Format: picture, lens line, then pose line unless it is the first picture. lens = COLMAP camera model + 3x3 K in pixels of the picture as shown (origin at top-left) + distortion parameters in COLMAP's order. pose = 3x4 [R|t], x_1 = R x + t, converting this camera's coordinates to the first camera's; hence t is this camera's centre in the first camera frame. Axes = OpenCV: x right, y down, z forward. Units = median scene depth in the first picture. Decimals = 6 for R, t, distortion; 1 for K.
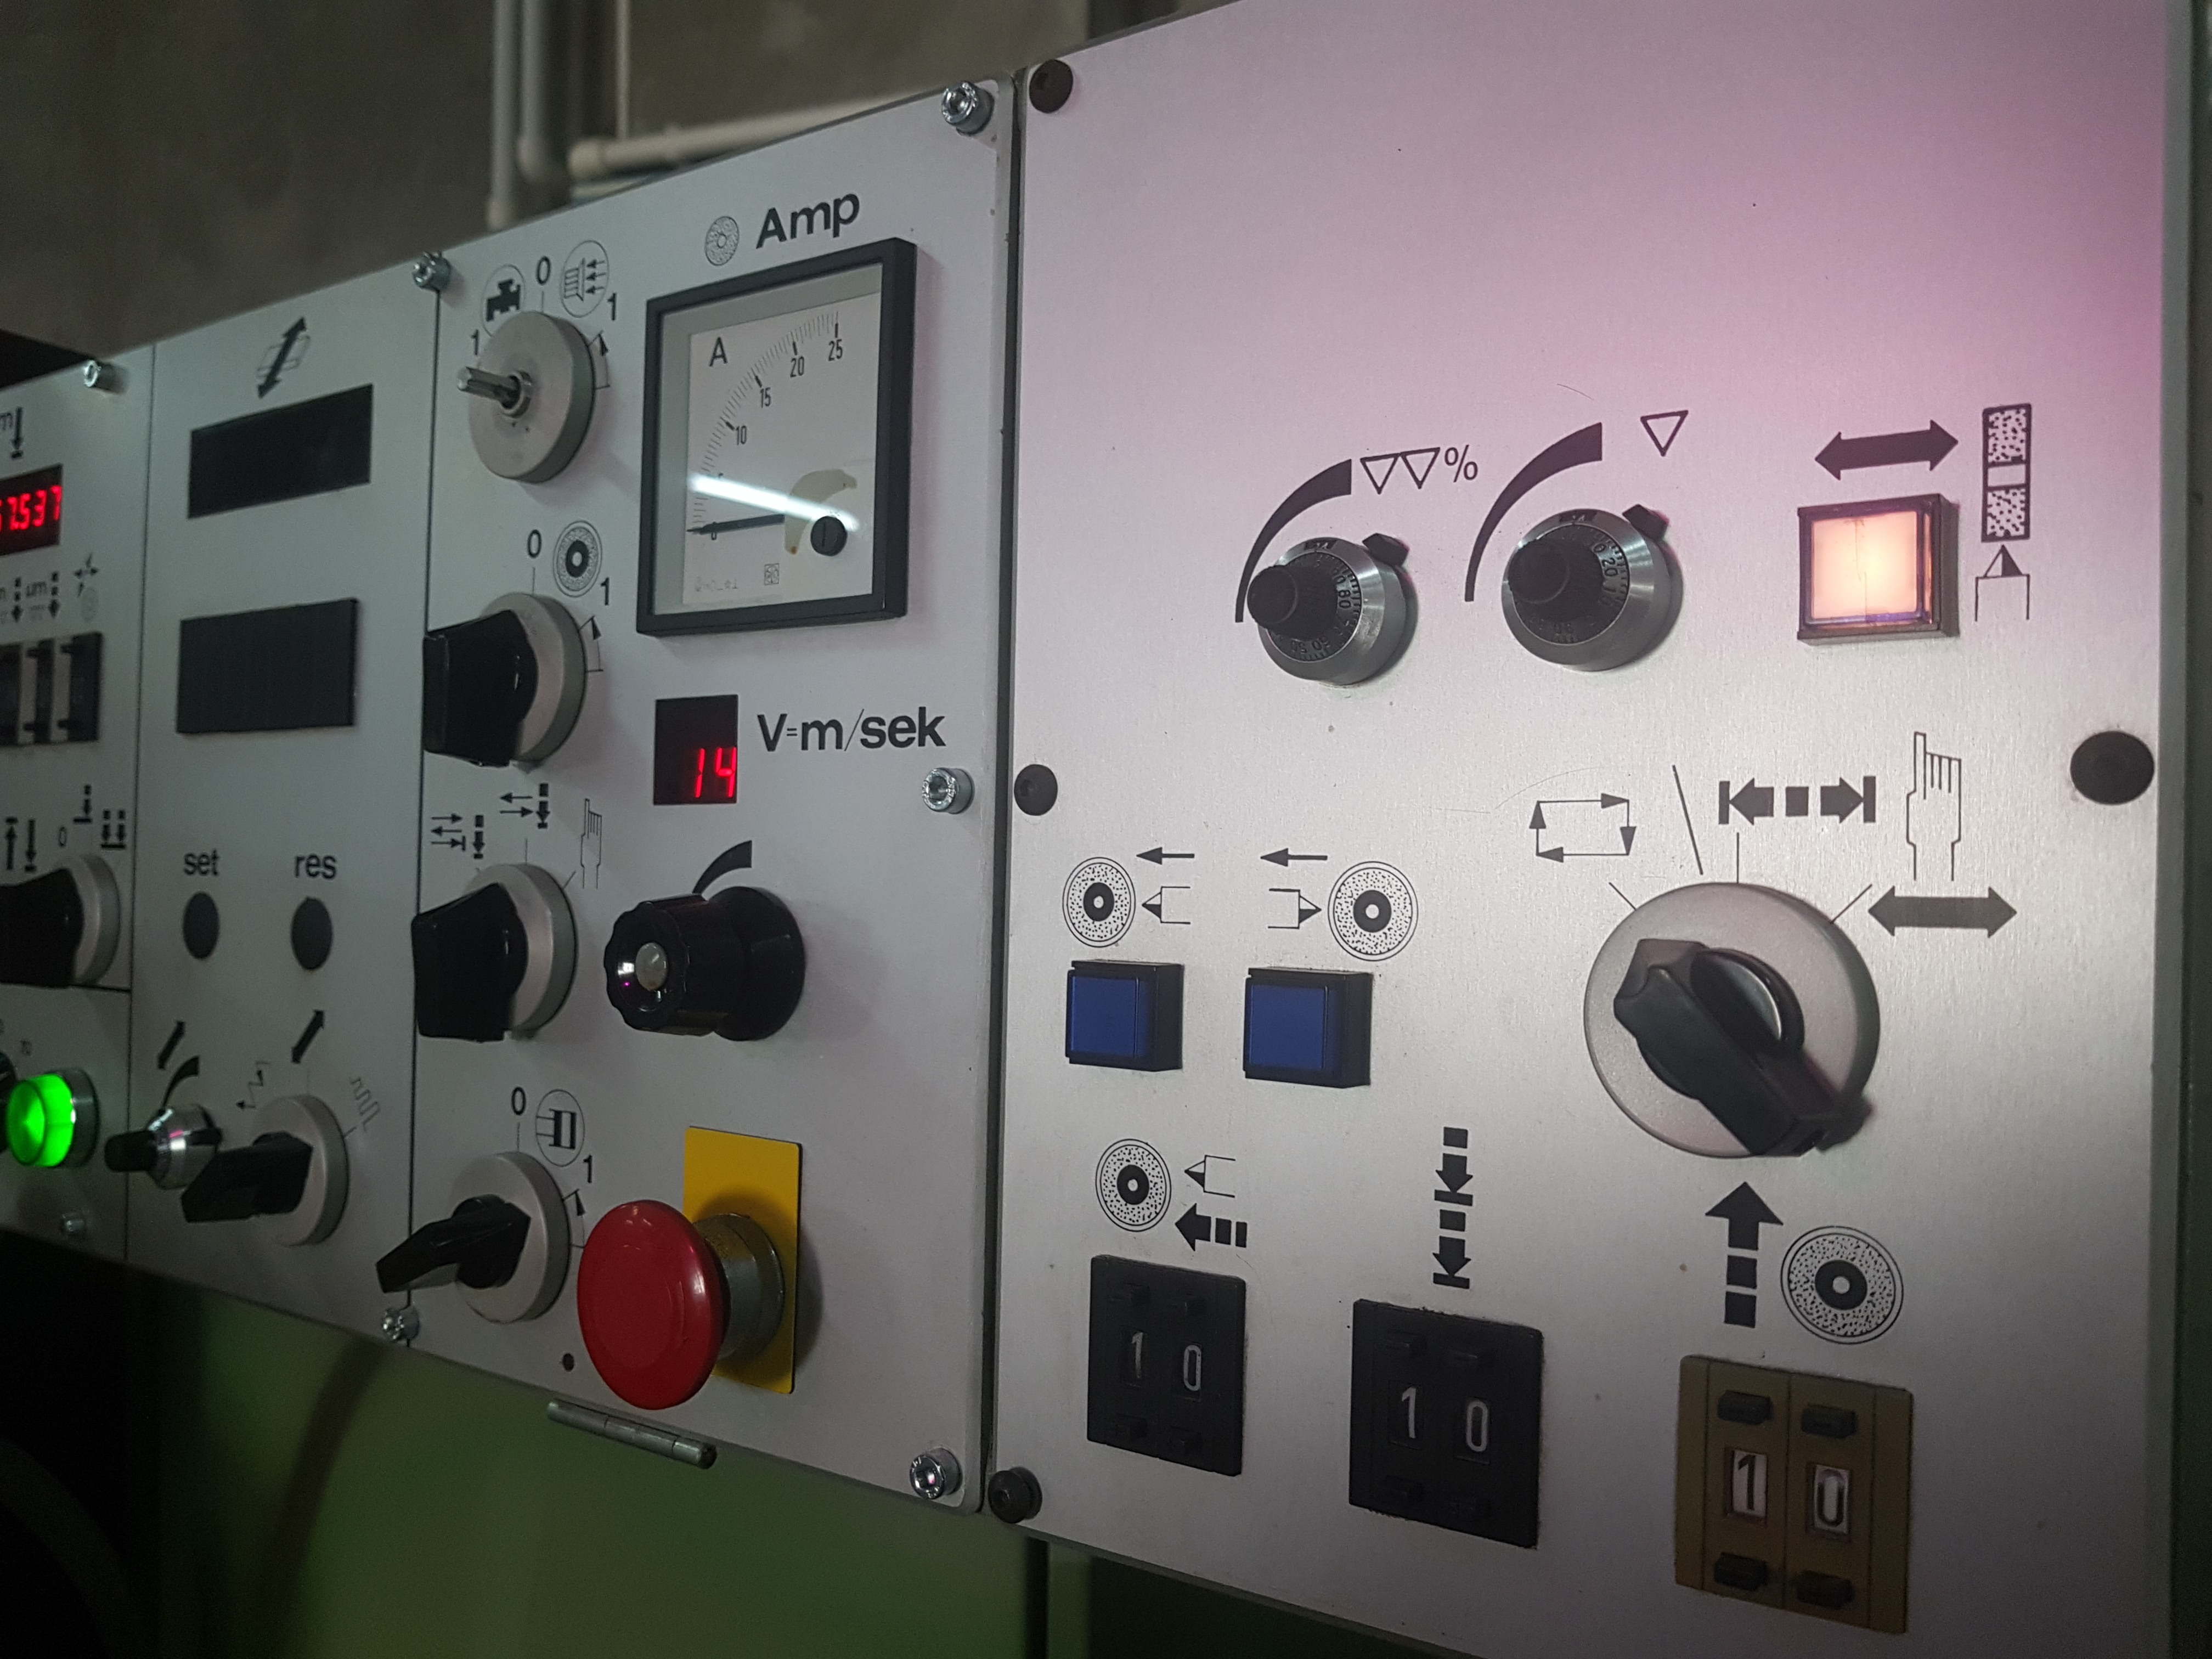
lens RADIAL K [[1802.5, 0, 1077.9], [0, 1802.5, 869.3], [0, 0, 1]] dist [-0.005969, -0.025021]
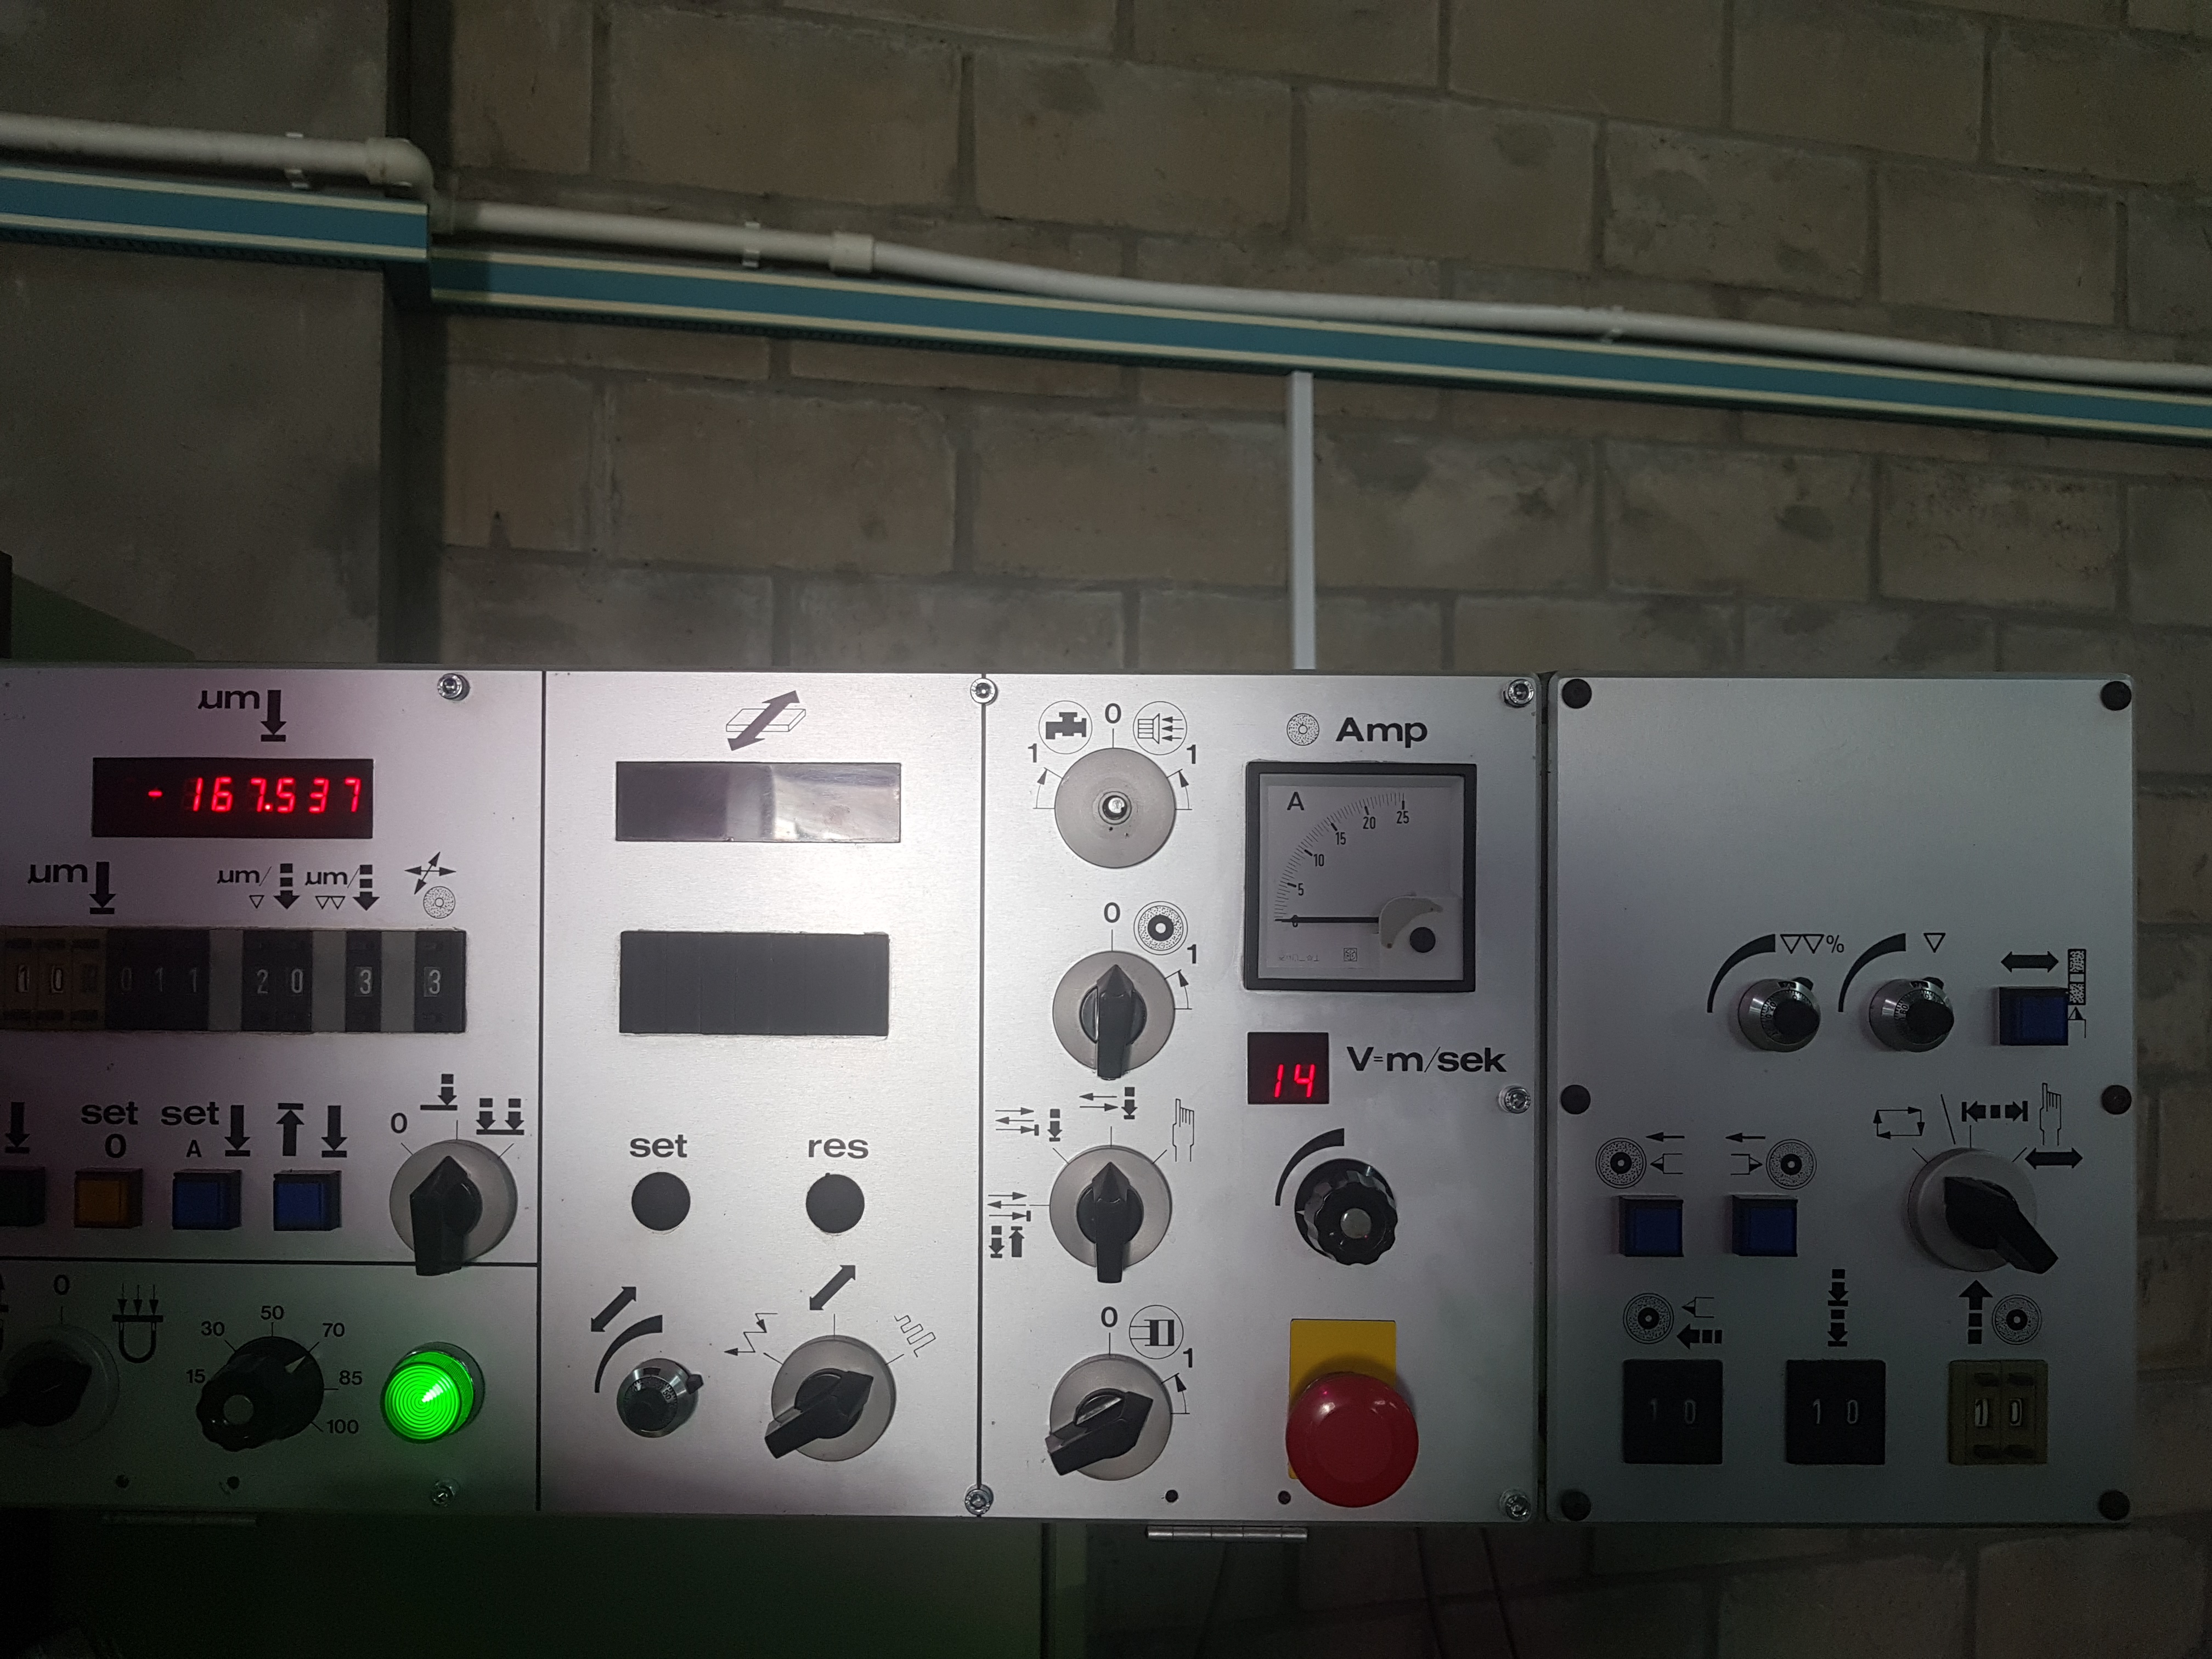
lens RADIAL K [[1802.5, 0, 1064.1], [0, 1802.5, 858.0], [0, 0, 1]] dist [-0.005969, -0.025021]
pose [[0.814020, -0.012717, 0.580698, -1.383126], [0.009141, 0.999917, 0.009084, -0.287281], [-0.580765, -0.002087, 0.814069, -0.124750]]
